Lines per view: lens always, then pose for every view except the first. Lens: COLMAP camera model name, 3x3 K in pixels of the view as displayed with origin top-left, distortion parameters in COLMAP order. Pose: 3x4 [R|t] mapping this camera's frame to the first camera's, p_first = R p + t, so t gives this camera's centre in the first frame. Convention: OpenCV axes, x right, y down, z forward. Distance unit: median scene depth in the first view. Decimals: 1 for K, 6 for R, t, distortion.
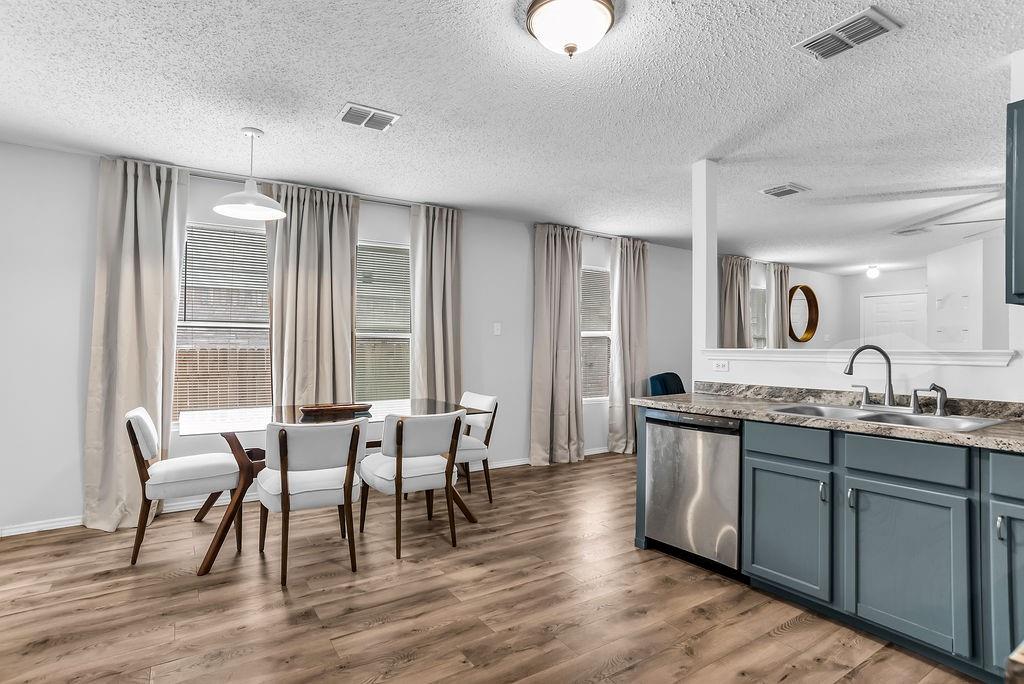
lens RADIAL K [[525.5, 0, 520.6], [0, 525.5, 345.7], [0, 0, 1]] dist [-0.071438, 0.032069]
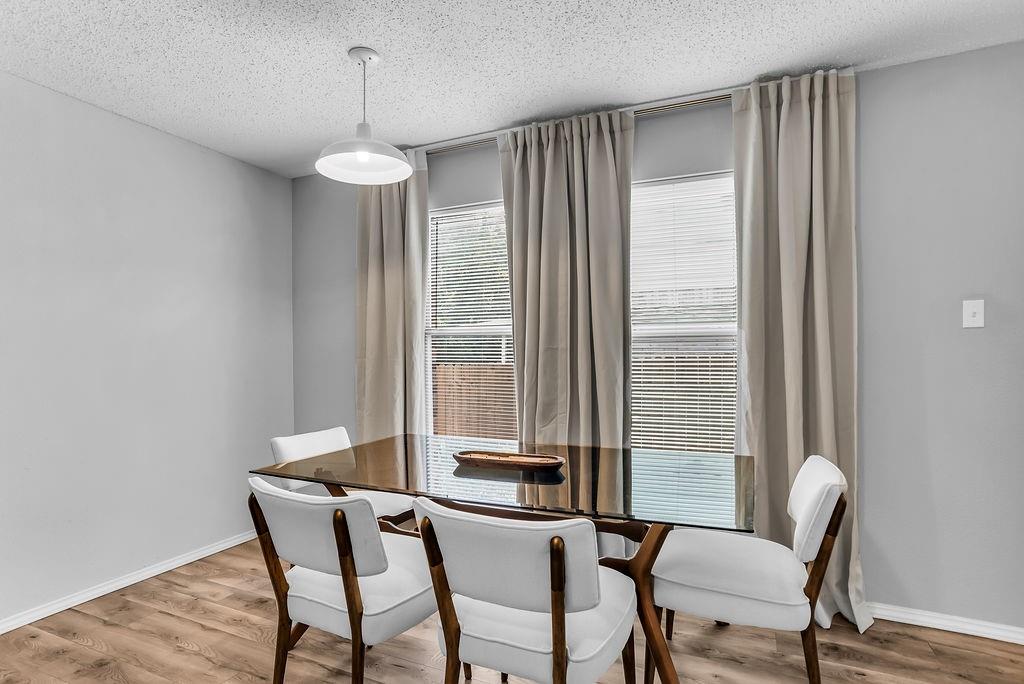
lens RADIAL K [[525.5, 0, 512.2], [0, 525.5, 368.0], [0, 0, 1]] dist [-0.071438, 0.032069]
pose [[0.521939, 0.015441, -0.852843, 0.222494], [0.008712, 0.999687, 0.023432, 0.000084], [0.852938, -0.019660, 0.521641, 0.910439]]
